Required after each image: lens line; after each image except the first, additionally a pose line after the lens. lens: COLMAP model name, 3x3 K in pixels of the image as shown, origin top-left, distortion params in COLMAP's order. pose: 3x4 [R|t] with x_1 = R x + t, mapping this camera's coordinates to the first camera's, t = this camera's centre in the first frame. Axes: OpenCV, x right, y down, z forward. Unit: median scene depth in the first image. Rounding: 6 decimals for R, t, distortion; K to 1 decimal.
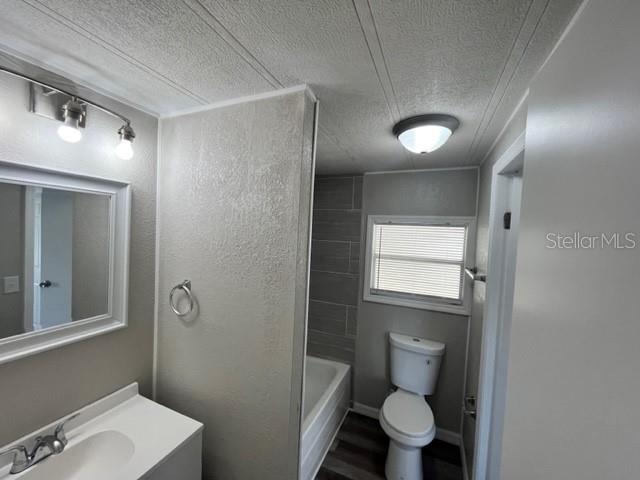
lens RADIAL K [[263.1, 0, 323.3], [0, 263.1, 241.0], [0, 0, 1]] dist [-0.000834, -0.000071]
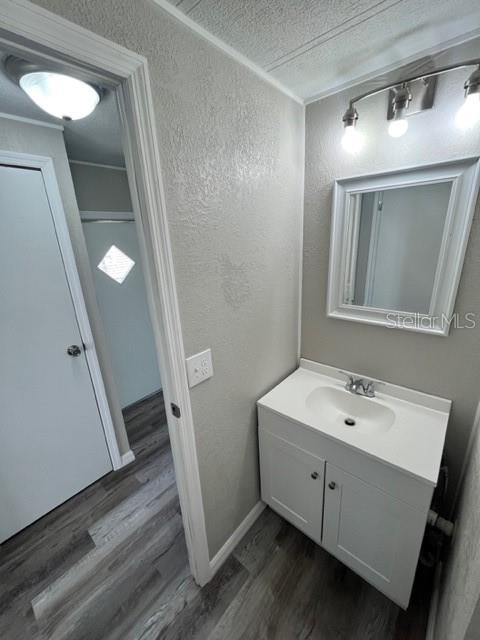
lens RADIAL K [[263.1, 0, 237.0], [0, 263.1, 317.7], [0, 0, 1]] dist [-0.000834, -0.000071]
pose [[-0.311250, 0.265112, -0.912600, 0.153572], [0.009119, 0.961089, 0.276088, 0.005424], [0.950284, 0.077611, -0.301556, 0.326961]]
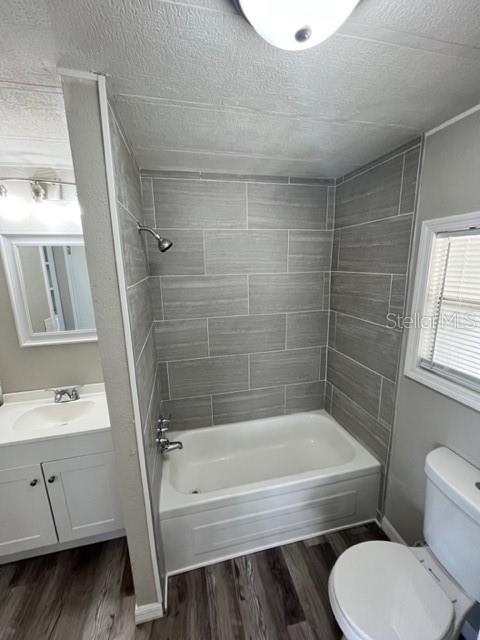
lens RADIAL K [[263.1, 0, 238.1], [0, 263.1, 322.2], [0, 0, 1]] dist [-0.000834, -0.000071]
pose [[0.588043, 0.118530, -0.800098, 0.426358], [0.020542, 0.986696, 0.161272, 0.008824], [0.808569, -0.111270, 0.577785, 0.414325]]
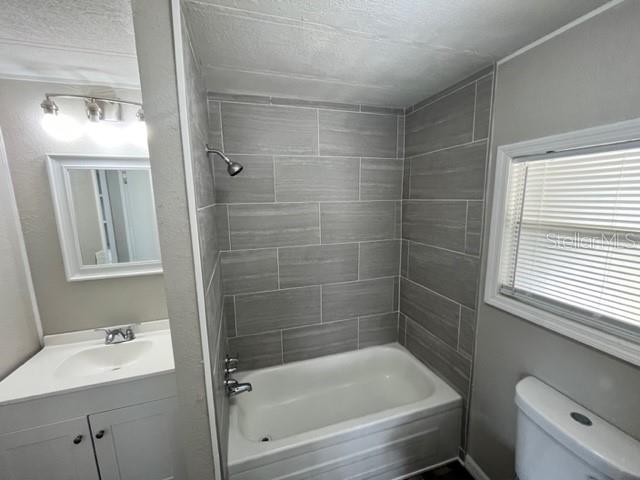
lens RADIAL K [[263.1, 0, 316.5], [0, 263.1, 243.2], [0, 0, 1]] dist [-0.000834, -0.000071]
pose [[0.642217, 0.070597, -0.763265, 0.377759], [0.021348, 0.993716, 0.109875, 0.030223], [0.766226, -0.086858, 0.636674, 0.406058]]
